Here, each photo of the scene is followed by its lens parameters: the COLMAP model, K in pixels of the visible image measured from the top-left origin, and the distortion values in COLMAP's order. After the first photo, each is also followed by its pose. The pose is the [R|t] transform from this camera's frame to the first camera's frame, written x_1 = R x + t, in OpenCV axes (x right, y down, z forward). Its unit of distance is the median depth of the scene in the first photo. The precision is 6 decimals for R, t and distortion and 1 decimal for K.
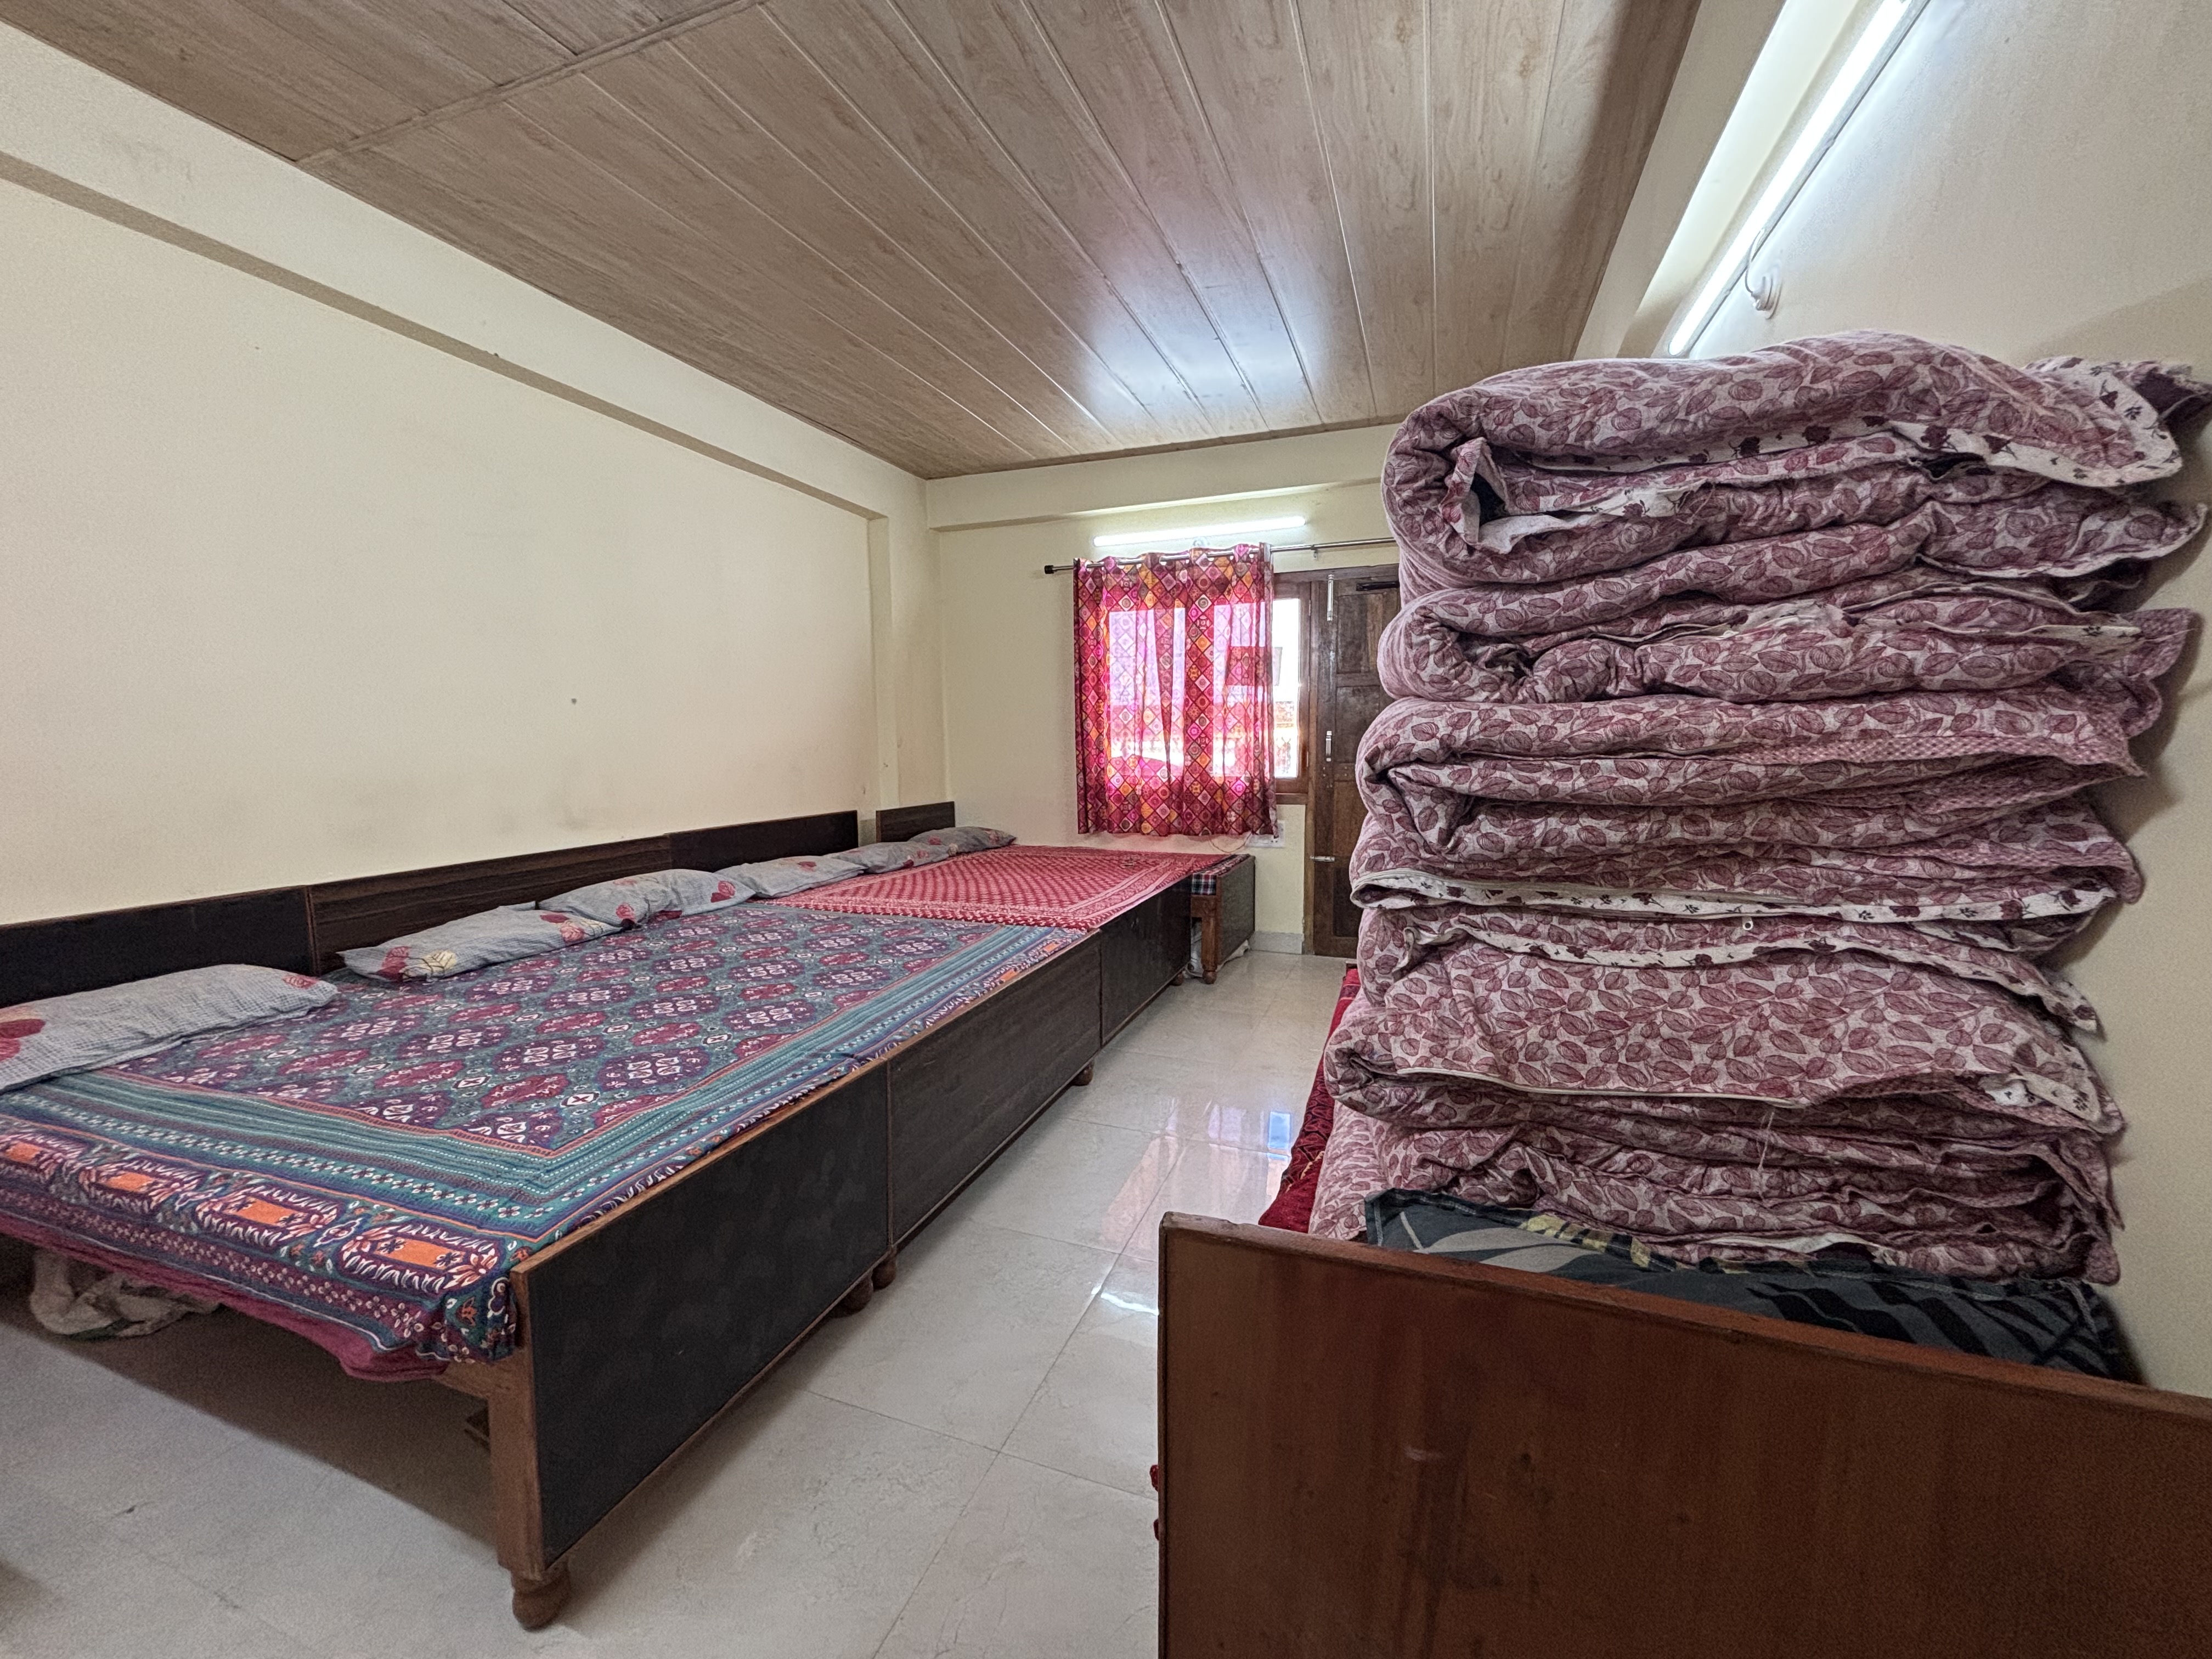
lens RADIAL K [[889.7, 0, 1089.8], [0, 889.7, 841.0], [0, 0, 1]] dist [0.002417, 0.001277]
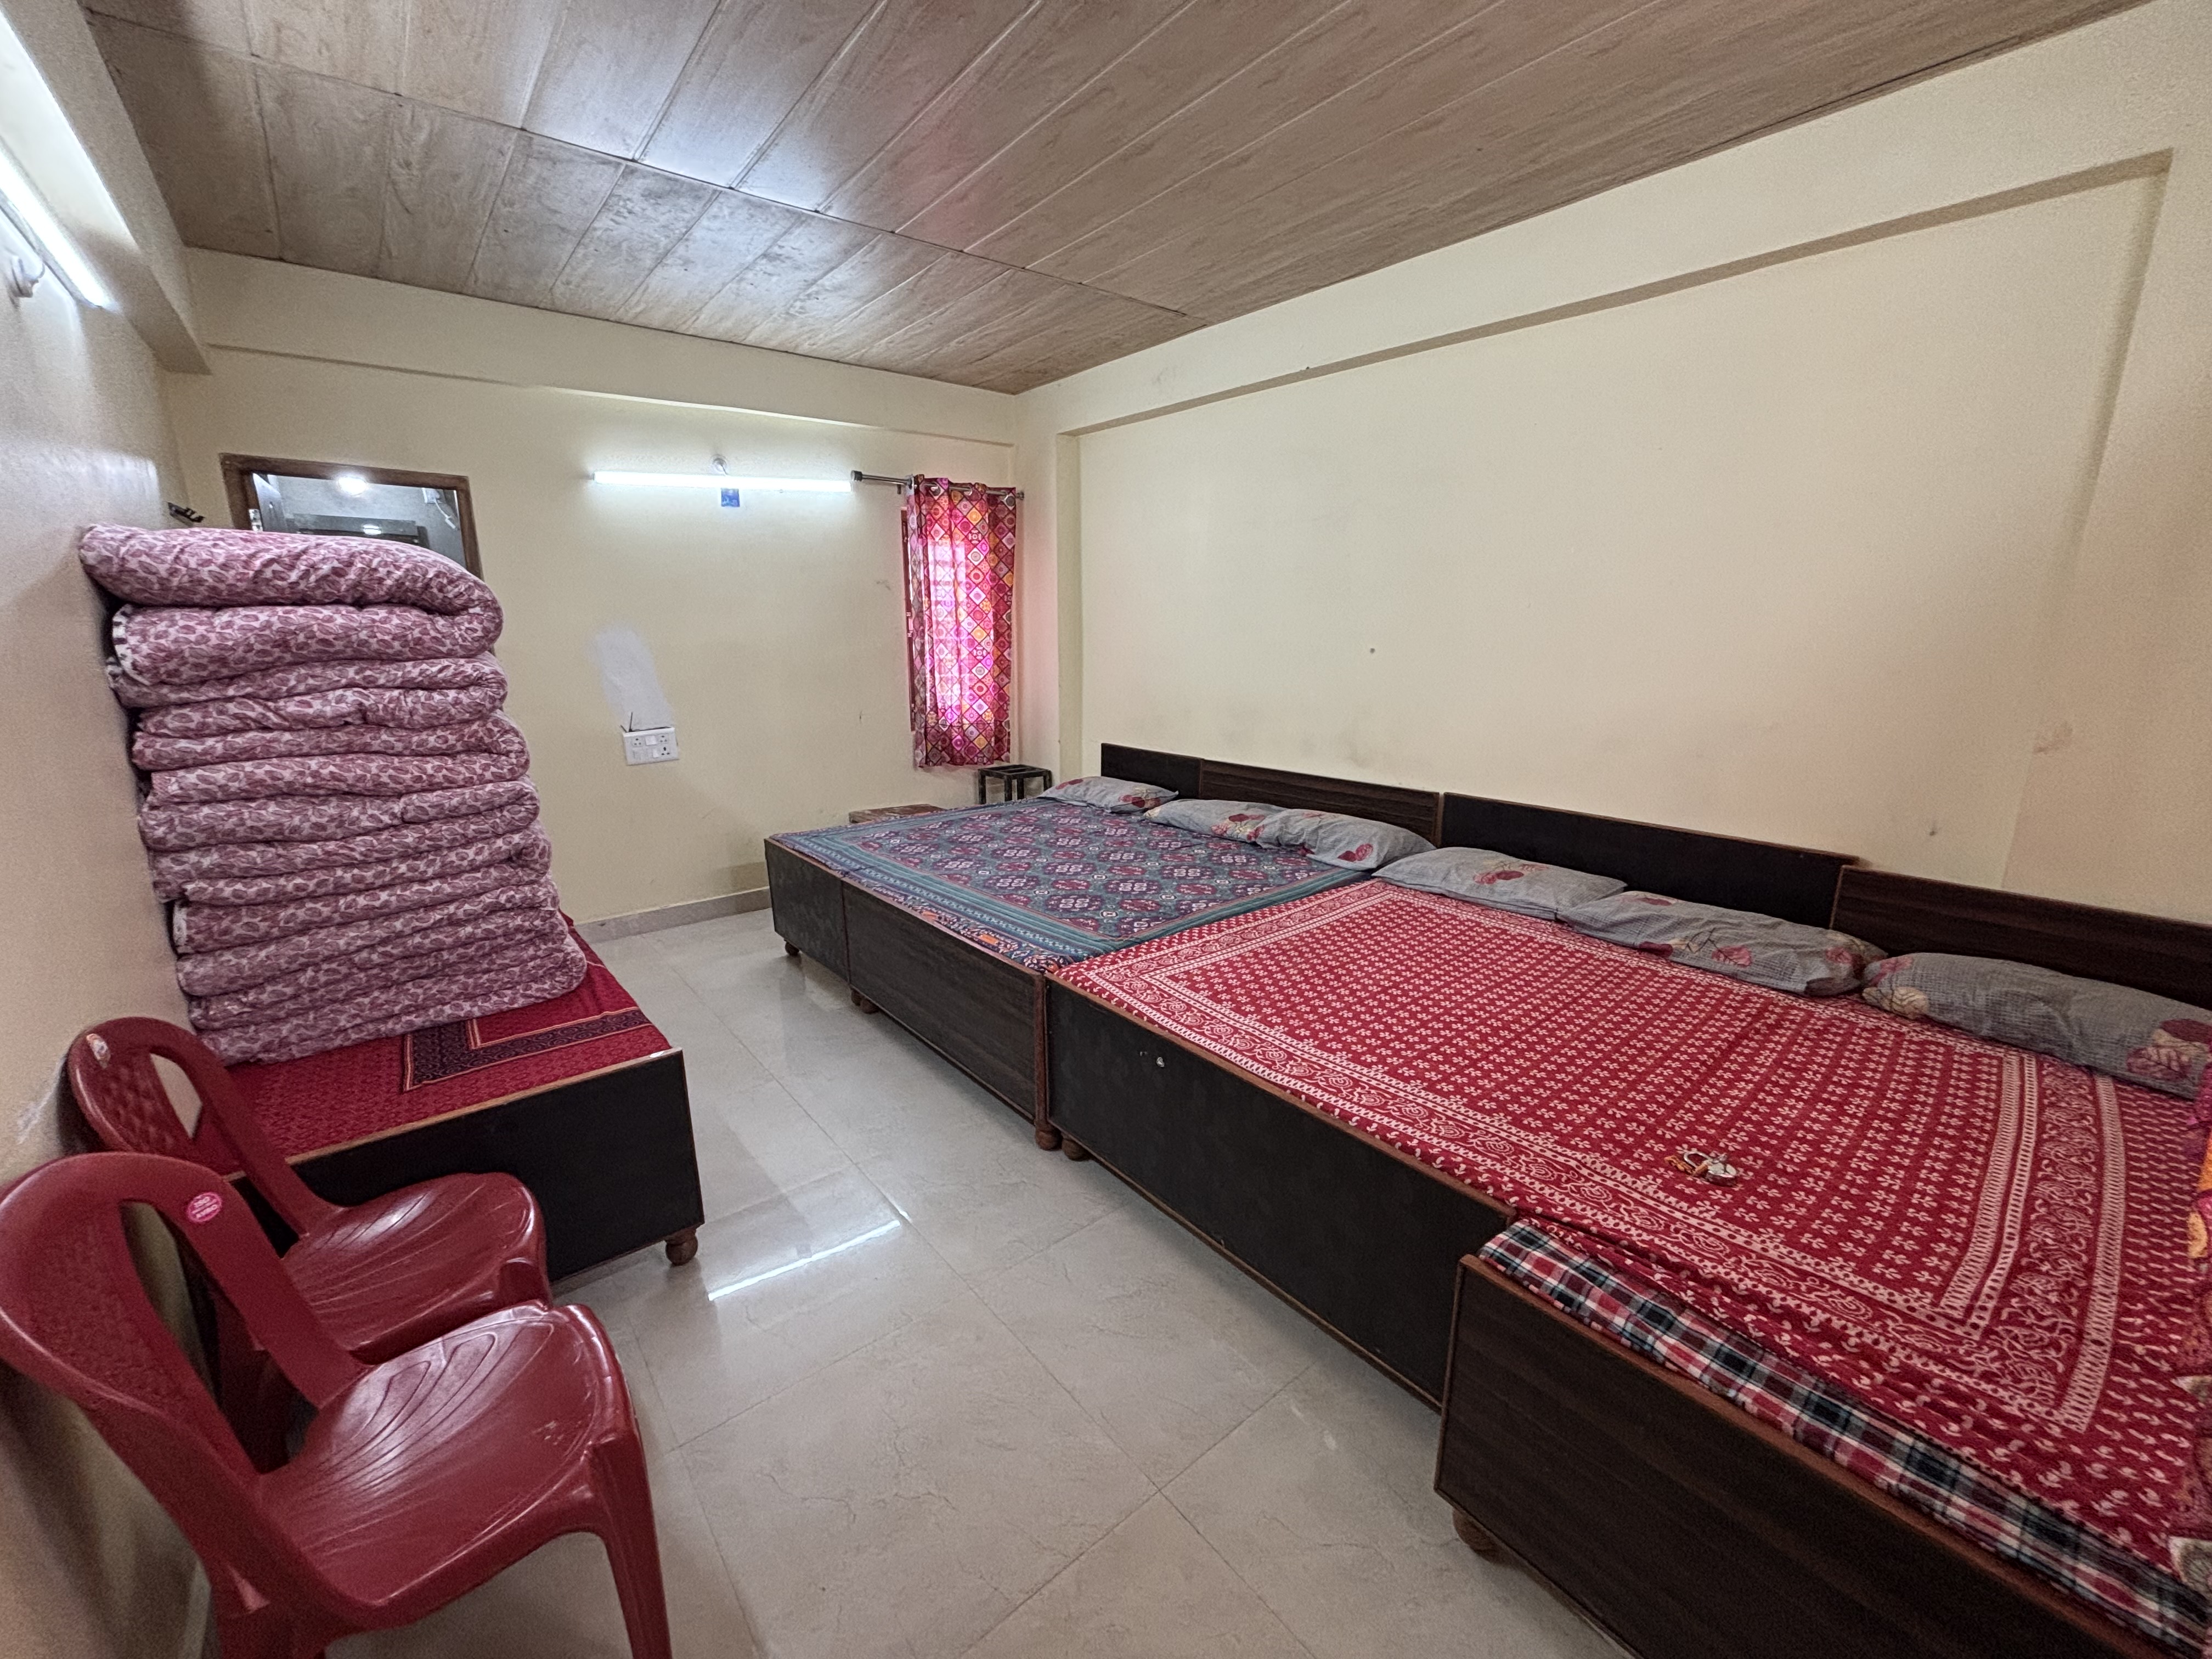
lens RADIAL K [[889.7, 0, 1108.8], [0, 889.7, 840.2], [0, 0, 1]] dist [0.002417, 0.001277]
pose [[-0.487807, 0.212909, -0.846590, 0.560490], [-0.101610, 0.949361, 0.297303, -0.228563], [0.867018, 0.231048, -0.441471, 1.256533]]
